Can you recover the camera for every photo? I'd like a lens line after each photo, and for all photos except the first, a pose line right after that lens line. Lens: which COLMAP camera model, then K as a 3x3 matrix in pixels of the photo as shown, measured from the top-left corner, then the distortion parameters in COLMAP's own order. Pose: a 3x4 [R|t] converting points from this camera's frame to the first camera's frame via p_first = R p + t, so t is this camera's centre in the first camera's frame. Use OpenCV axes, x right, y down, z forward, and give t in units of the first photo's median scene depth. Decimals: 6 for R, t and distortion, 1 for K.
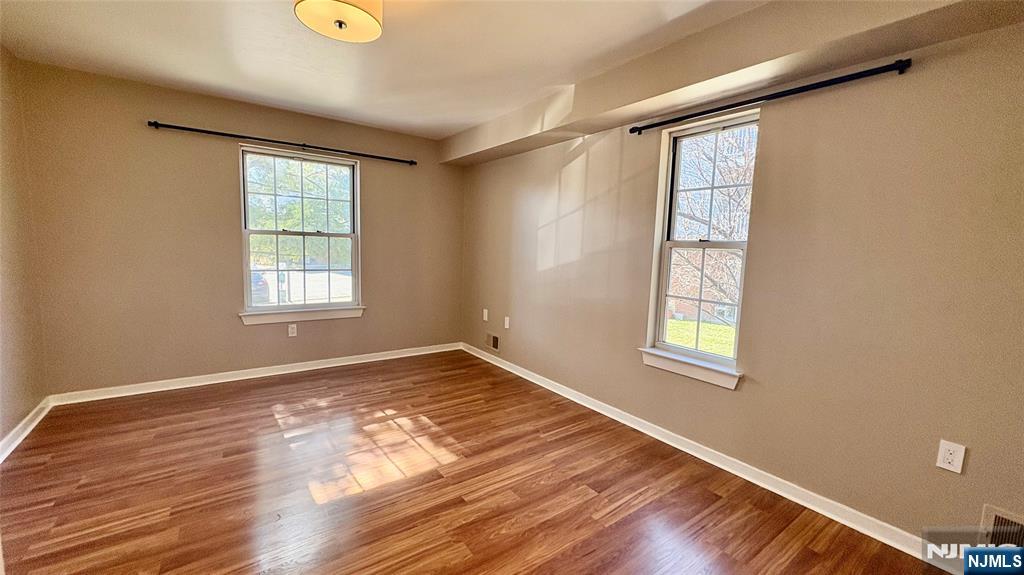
lens RADIAL K [[406.3, 0, 512.5], [0, 406.3, 288.8], [0, 0, 1]] dist [0.000420, -0.000135]
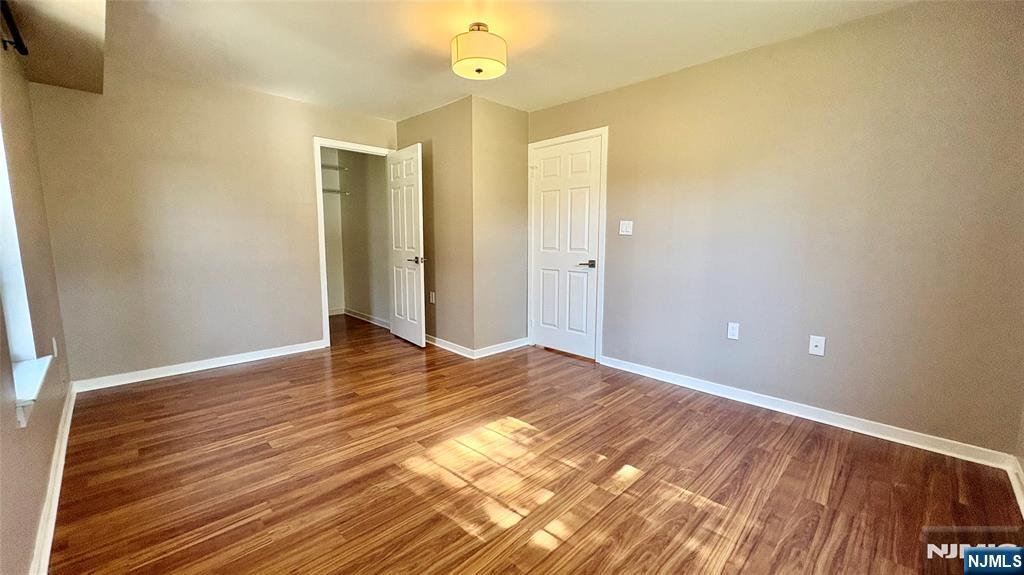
lens RADIAL K [[406.3, 0, 512.5], [0, 406.3, 288.8], [0, 0, 1]] dist [0.000420, -0.000135]
pose [[-0.987588, -0.020049, -0.155780, -0.195736], [-0.056647, 0.970533, 0.234214, -0.137873], [0.146494, 0.240131, -0.959623, 1.582605]]
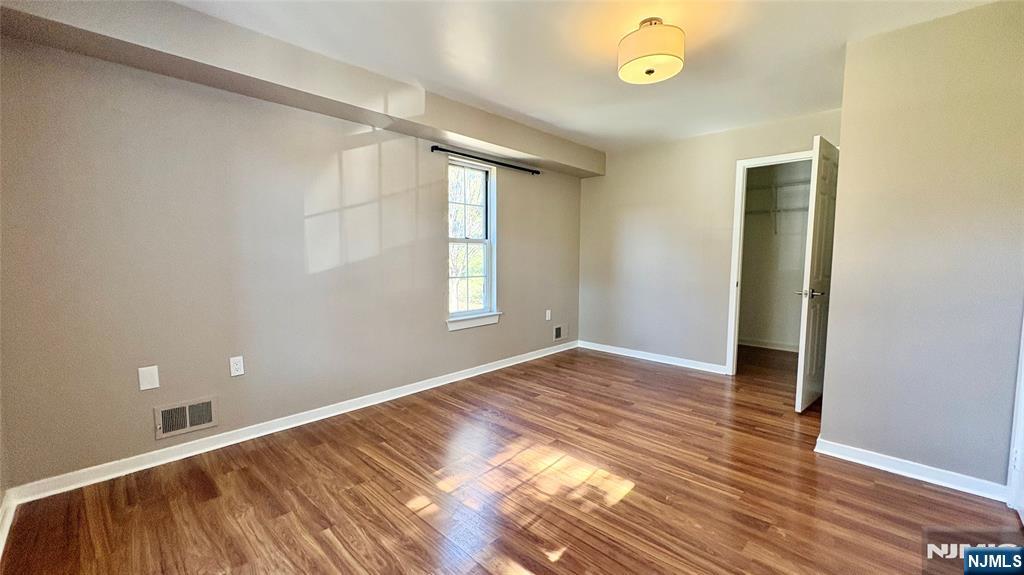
lens RADIAL K [[406.3, 0, 512.5], [0, 406.3, 288.8], [0, 0, 1]] dist [0.000420, -0.000135]
pose [[-0.176371, -0.113309, 0.977780, -1.018531], [0.099197, 0.986249, 0.132184, -0.108172], [-0.979313, 0.120306, -0.162706, 1.034254]]
